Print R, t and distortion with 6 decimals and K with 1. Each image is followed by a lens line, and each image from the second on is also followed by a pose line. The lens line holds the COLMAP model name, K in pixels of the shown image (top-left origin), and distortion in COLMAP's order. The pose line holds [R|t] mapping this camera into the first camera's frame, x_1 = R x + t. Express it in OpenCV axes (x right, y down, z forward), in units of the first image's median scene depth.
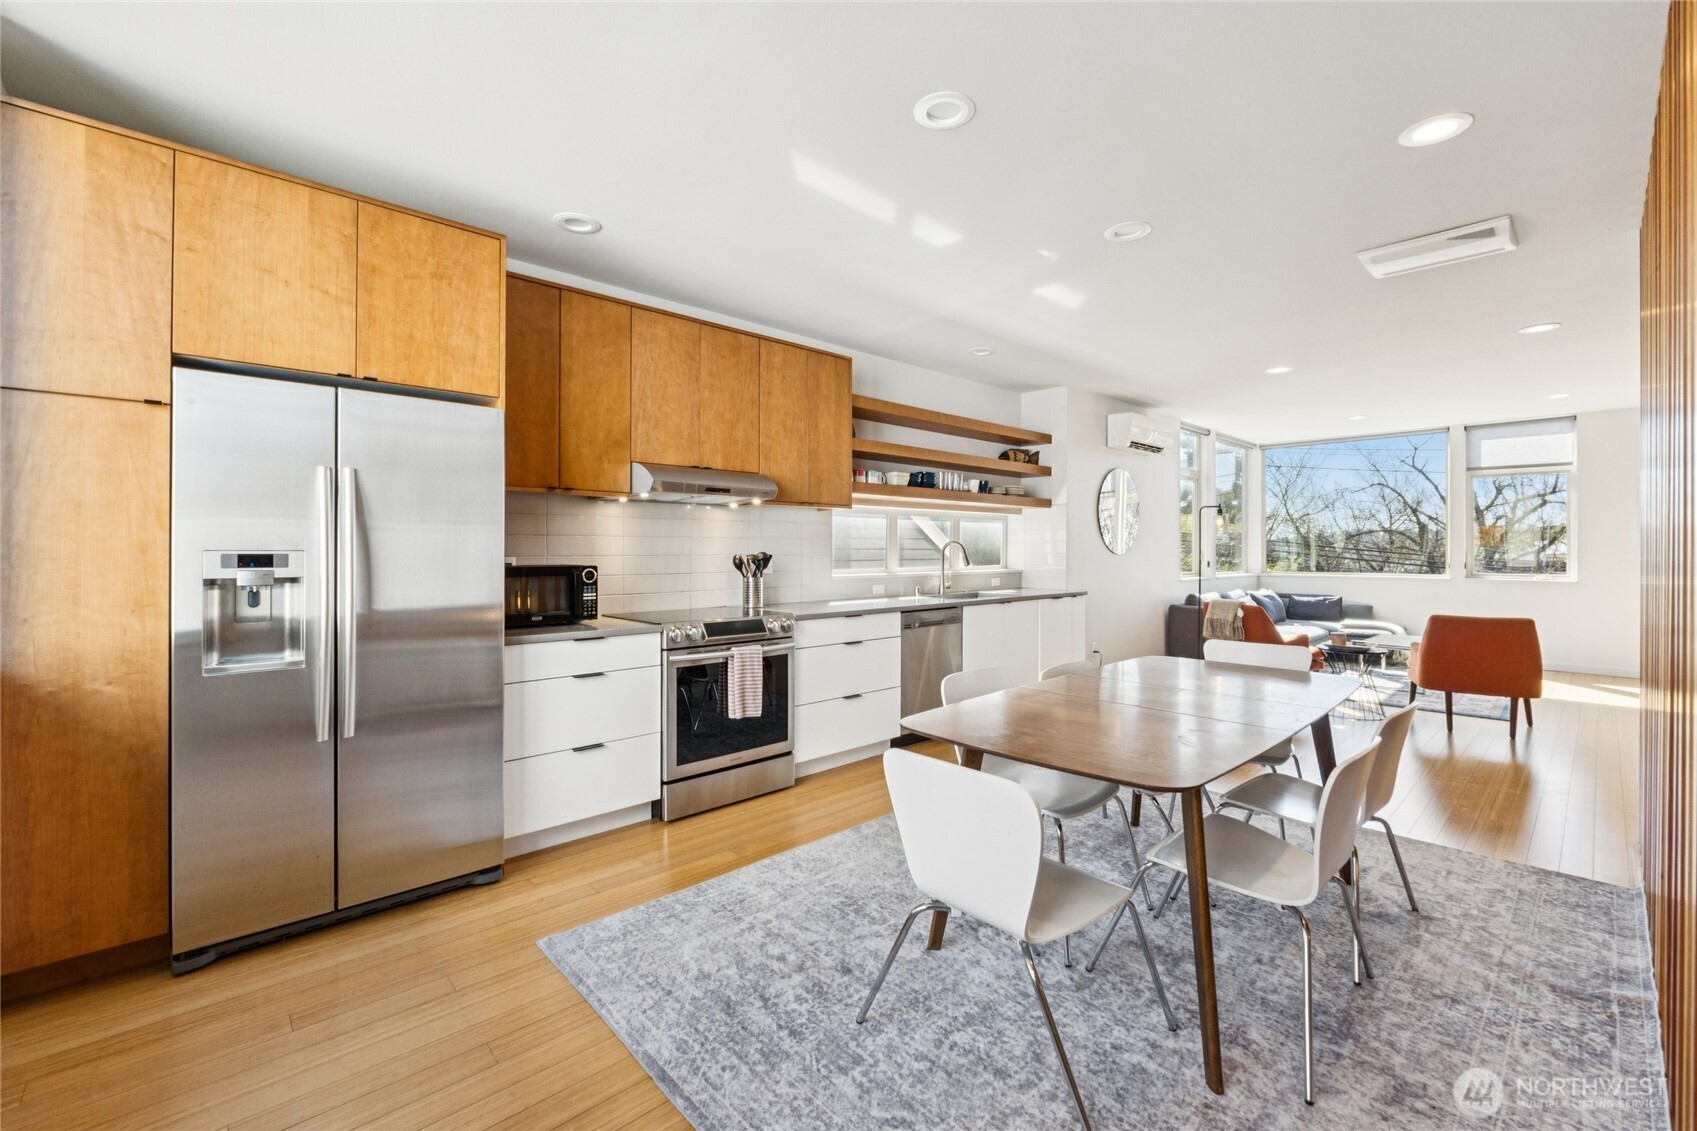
lens RADIAL K [[709.1, 0, 856.8], [0, 709.1, 546.1], [0, 0, 1]] dist [-0.001221, -0.000587]
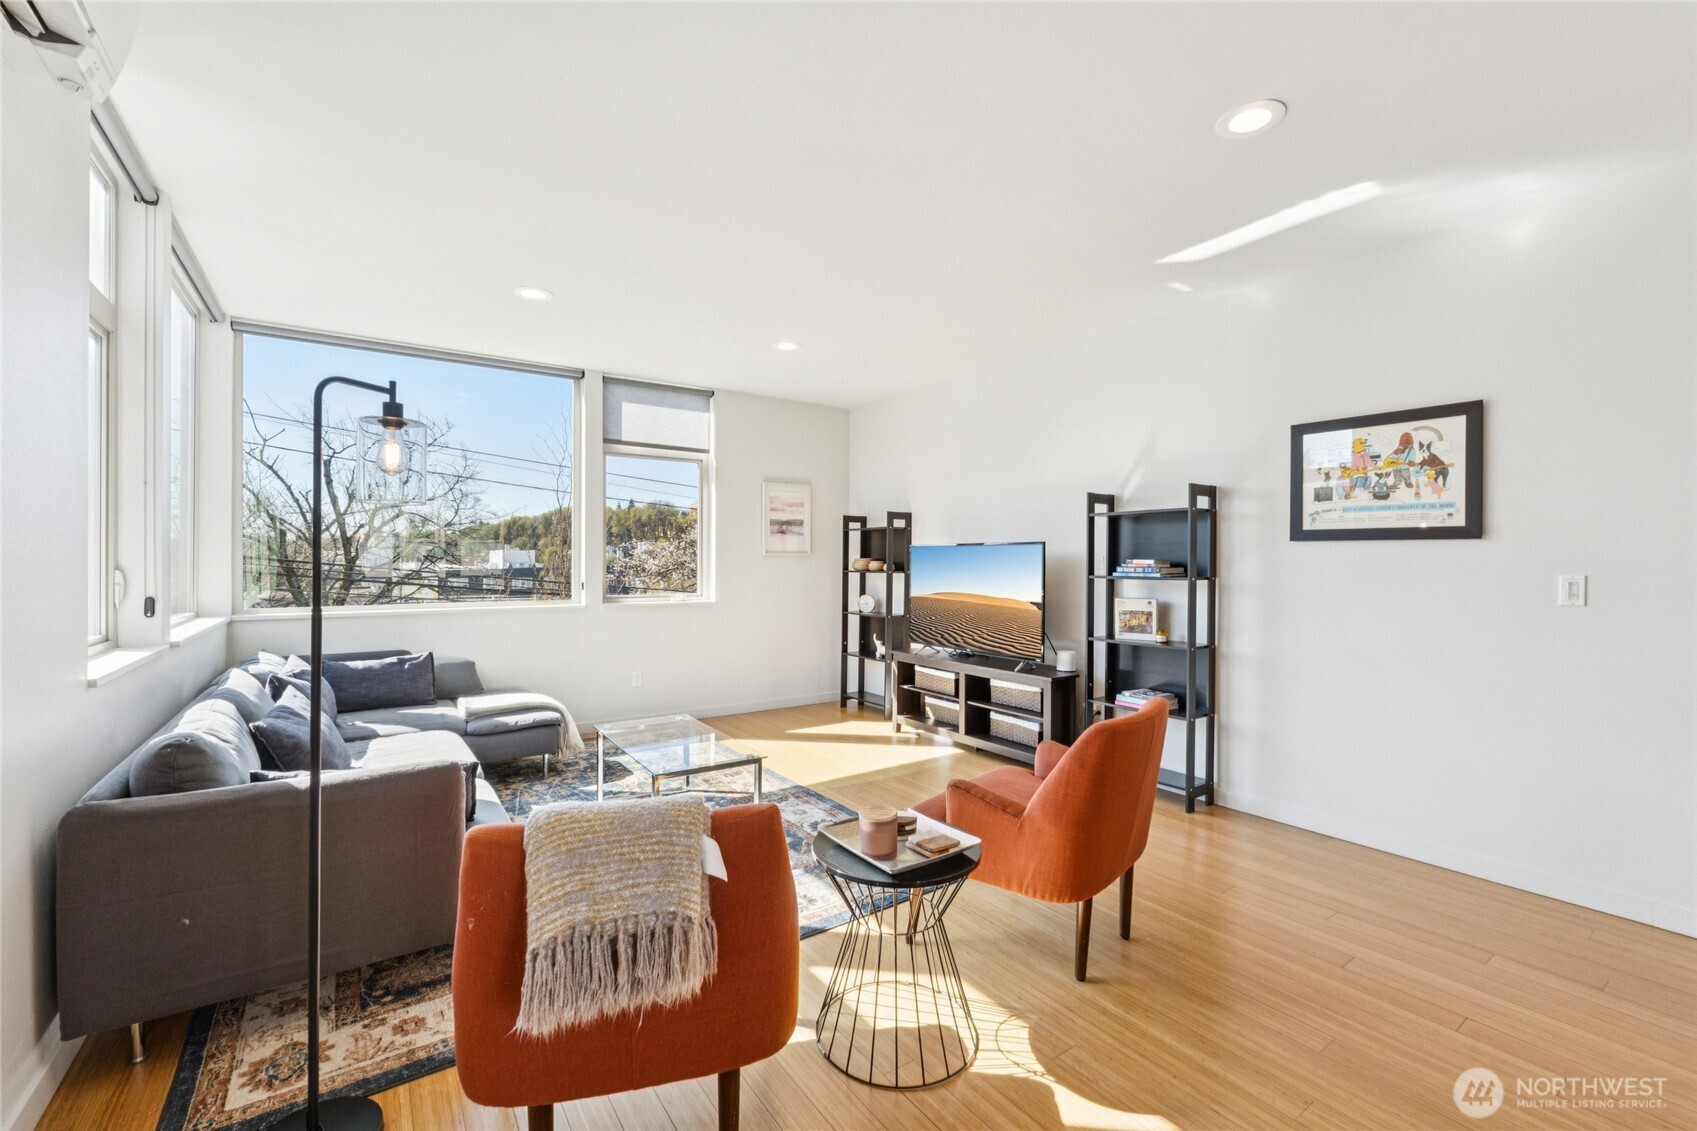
lens RADIAL K [[705.9, 0, 849.5], [0, 705.9, 563.4], [0, 0, 1]] dist [-0.003188, -0.000135]
pose [[0.150967, -0.005145, 0.988525, 0.595412], [-0.005084, 0.999969, 0.005981, 0.005353], [-0.988526, -0.005928, 0.150936, 1.679482]]
